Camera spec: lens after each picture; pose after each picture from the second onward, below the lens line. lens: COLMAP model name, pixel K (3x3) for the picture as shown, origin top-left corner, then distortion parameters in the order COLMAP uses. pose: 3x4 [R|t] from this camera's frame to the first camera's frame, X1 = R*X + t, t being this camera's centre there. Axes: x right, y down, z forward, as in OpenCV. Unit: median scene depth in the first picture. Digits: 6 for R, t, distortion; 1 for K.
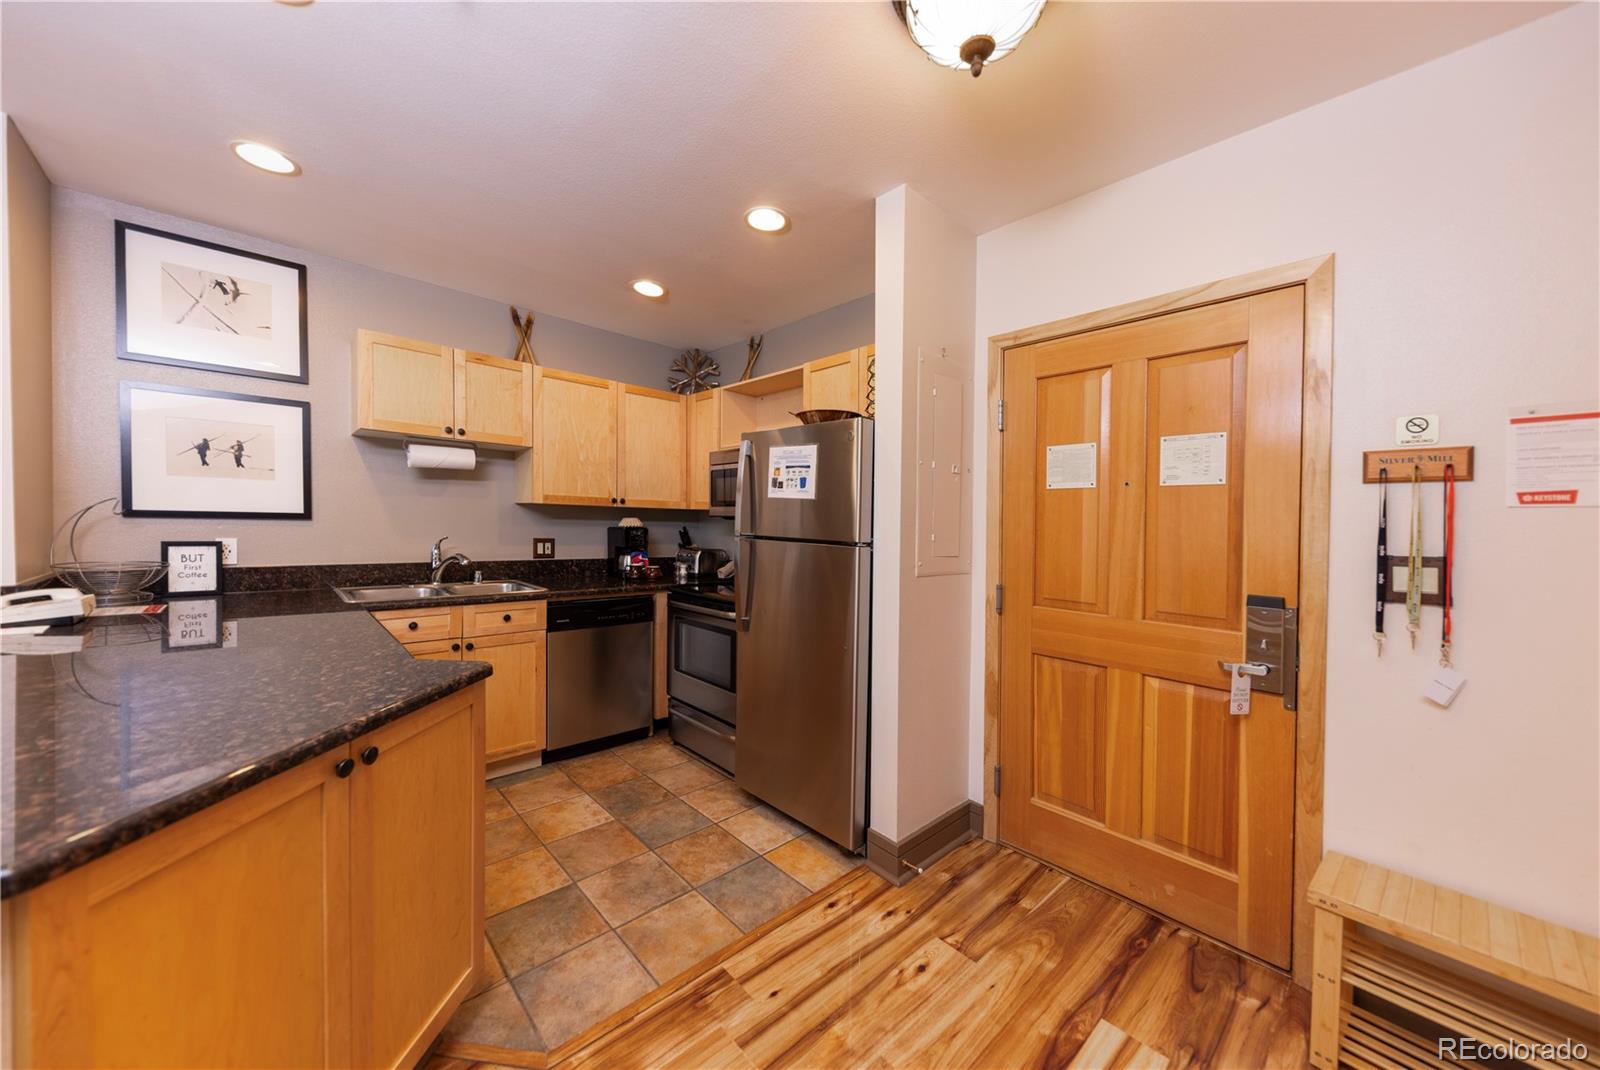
lens RADIAL K [[561.0, 0, 800.0], [0, 561.0, 535.0], [0, 0, 1]] dist [0.000683, -0.000106]
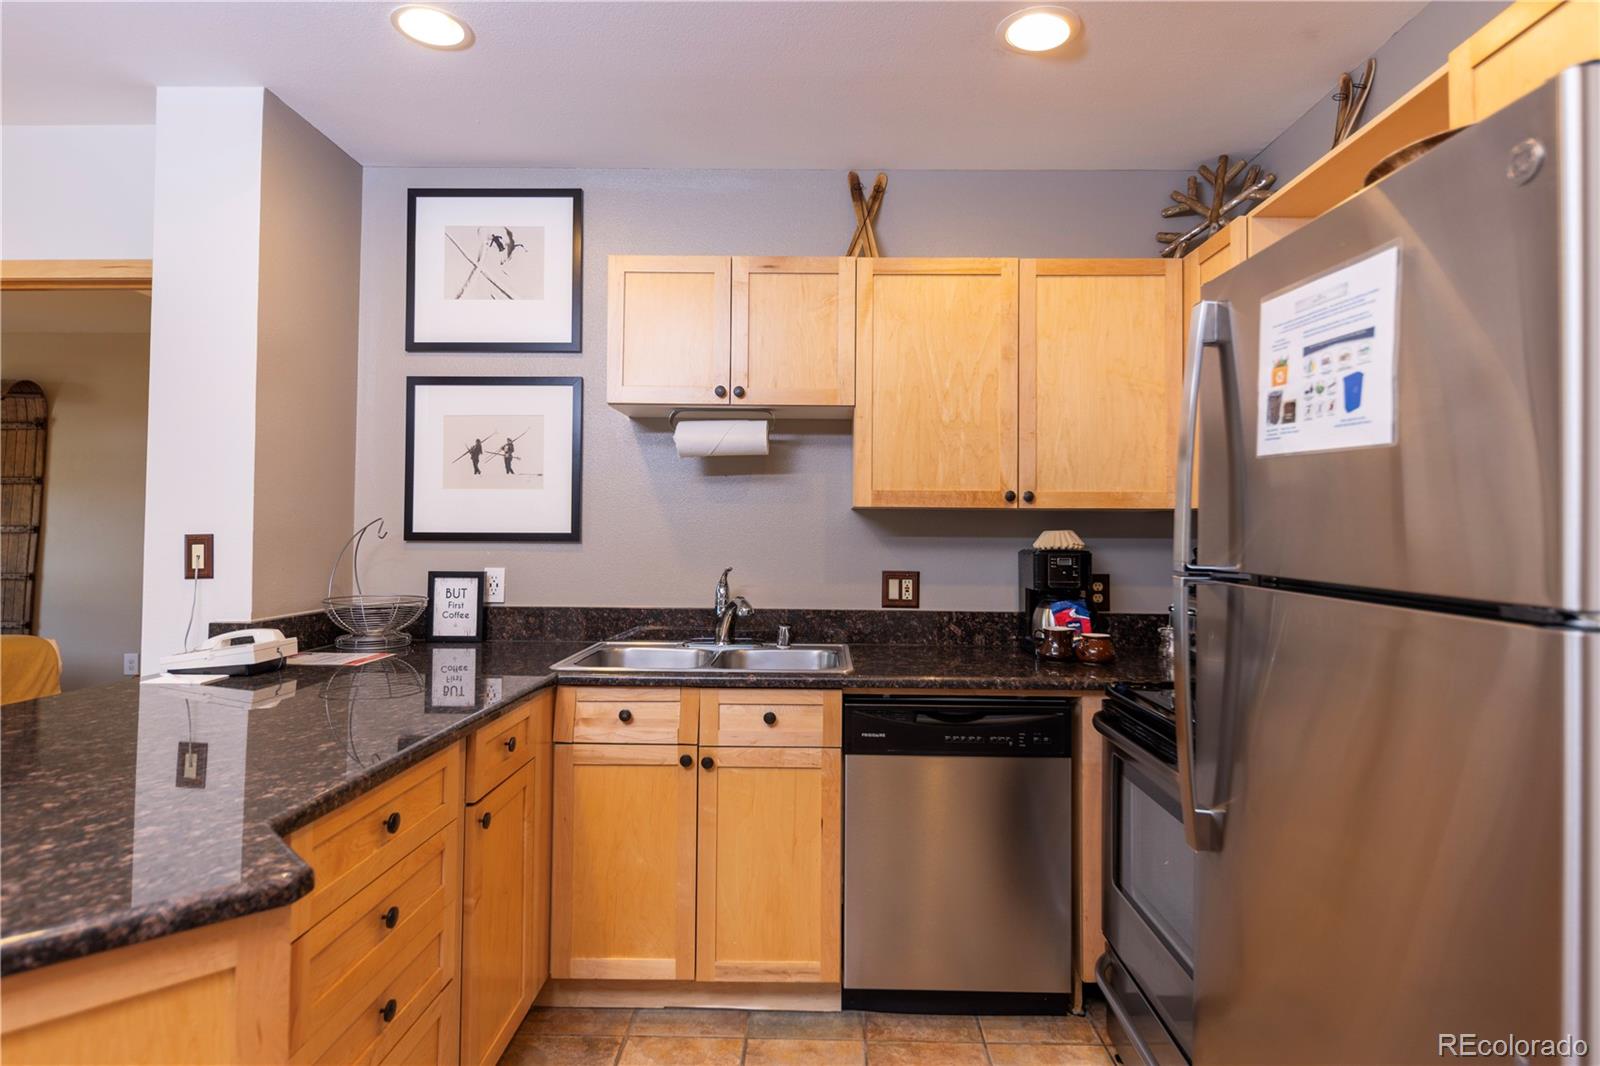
lens RADIAL K [[880.6, 0, 800.3], [0, 880.6, 527.4], [0, 0, 1]] dist [0.013064, -0.000833]
pose [[0.714183, -0.023956, -0.699549, 0.102438], [-0.004475, 0.999237, -0.038788, -0.004080], [0.699945, 0.030832, 0.713531, 0.410949]]
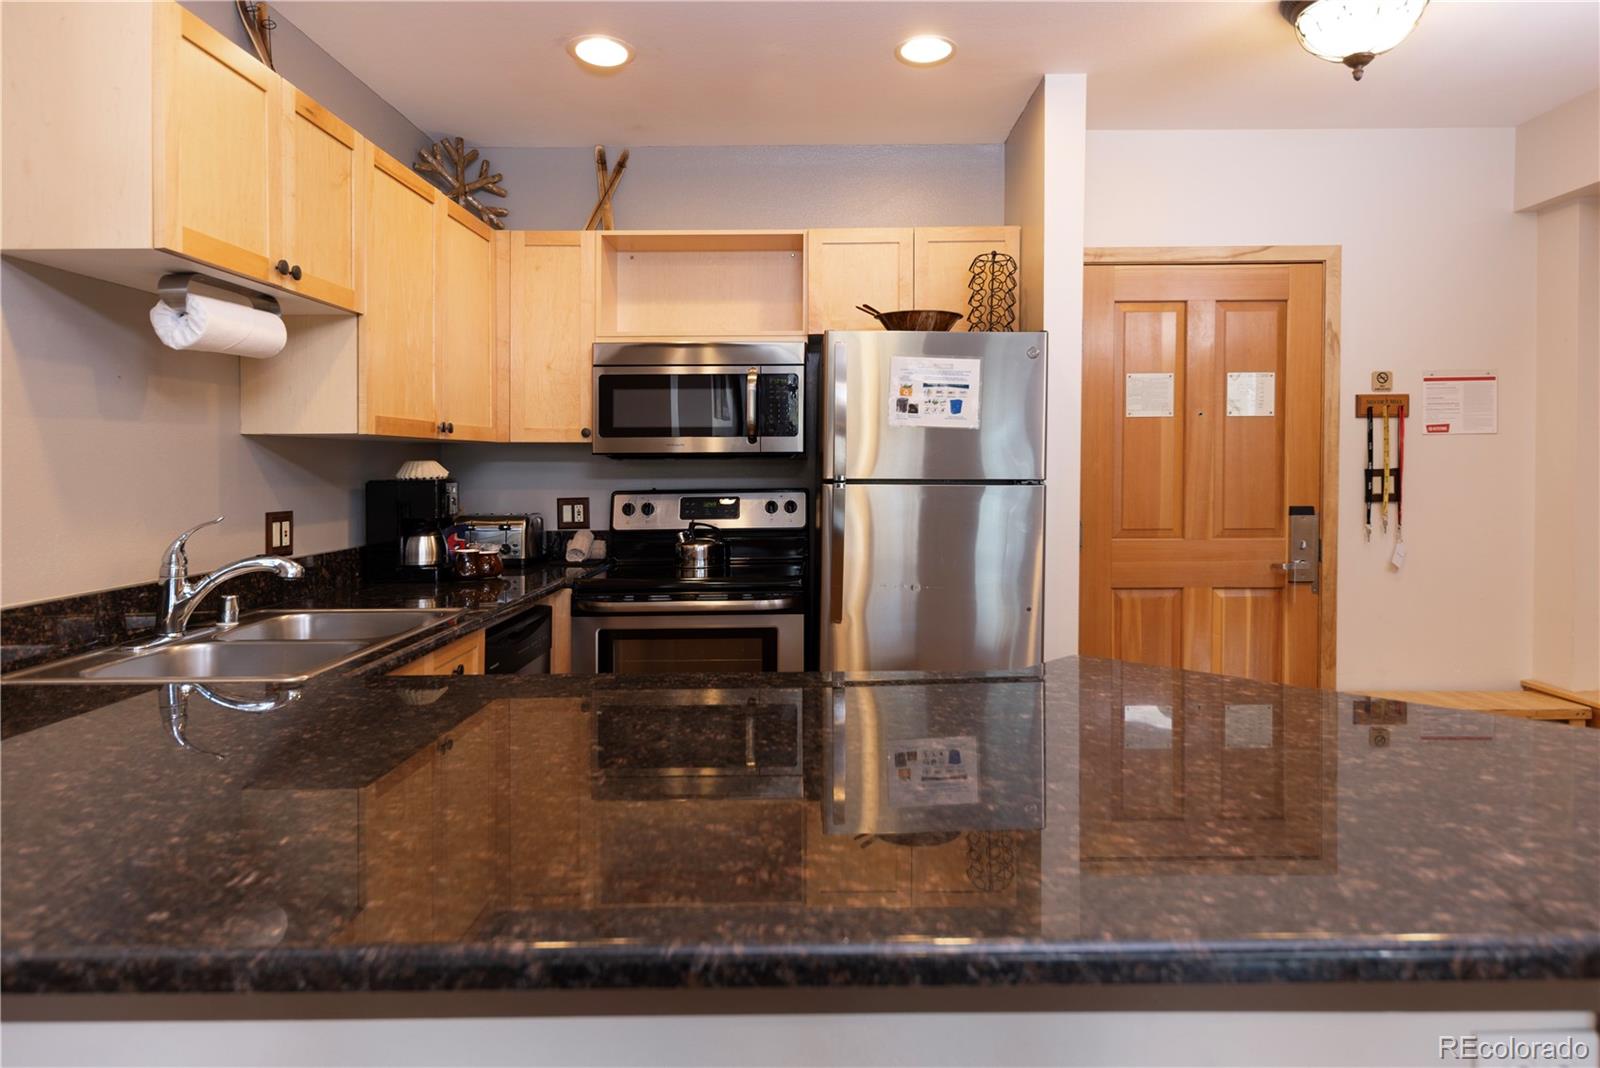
lens RADIAL K [[975.7, 0, 805.0], [0, 975.7, 489.4], [0, 0, 1]] dist [0.001339, 0.000222]
pose [[0.686200, -0.049020, 0.725759, -0.962861], [0.040135, 0.998758, 0.029512, -0.023691], [-0.726305, 0.008877, 0.687315, 0.196334]]
